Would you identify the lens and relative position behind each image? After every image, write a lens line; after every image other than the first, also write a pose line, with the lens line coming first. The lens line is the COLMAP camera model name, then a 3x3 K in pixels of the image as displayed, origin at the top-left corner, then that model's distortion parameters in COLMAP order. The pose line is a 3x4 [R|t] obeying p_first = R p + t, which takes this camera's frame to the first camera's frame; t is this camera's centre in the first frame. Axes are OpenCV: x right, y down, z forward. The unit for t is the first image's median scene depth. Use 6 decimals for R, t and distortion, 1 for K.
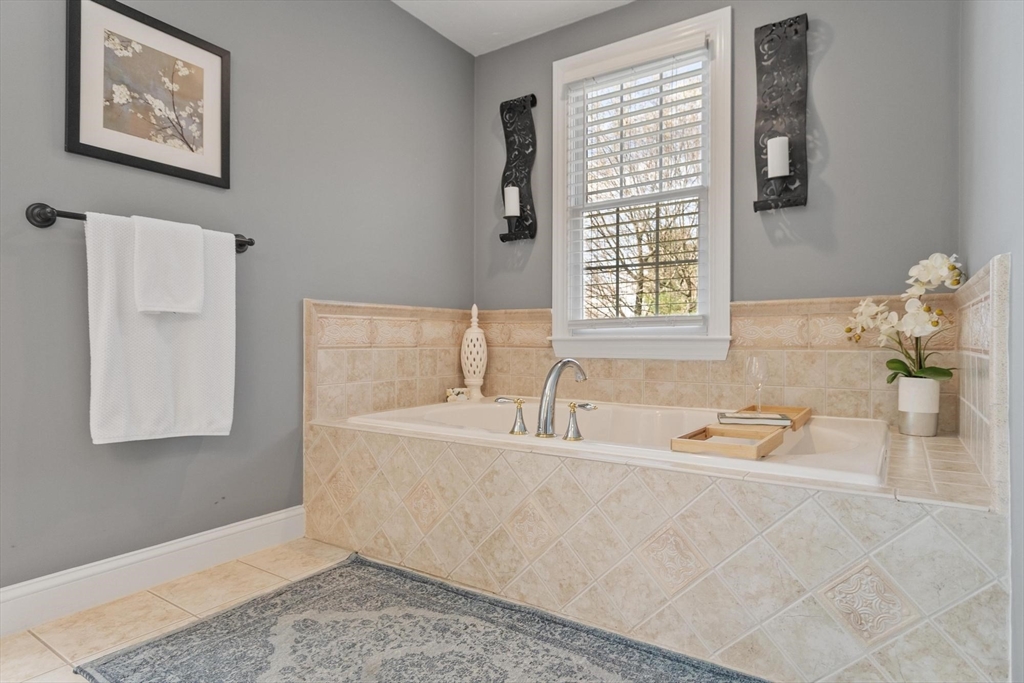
lens RADIAL K [[560.8, 0, 512.8], [0, 560.8, 344.5], [0, 0, 1]] dist [0.006095, -0.001712]
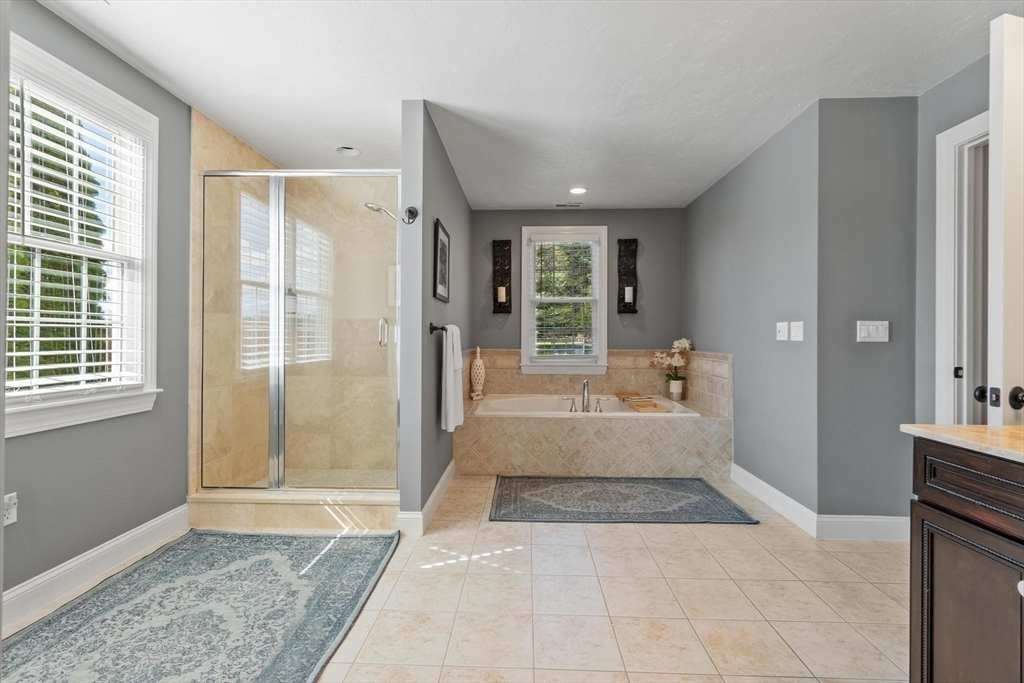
lens RADIAL K [[450.4, 0, 508.2], [0, 450.4, 334.3], [0, 0, 1]] dist [0.000625, -0.000080]
pose [[0.855461, 0.004664, 0.517847, -1.173615], [0.000920, 0.999944, -0.010524, -0.148571], [-0.517867, 0.009479, 0.855409, -0.506208]]
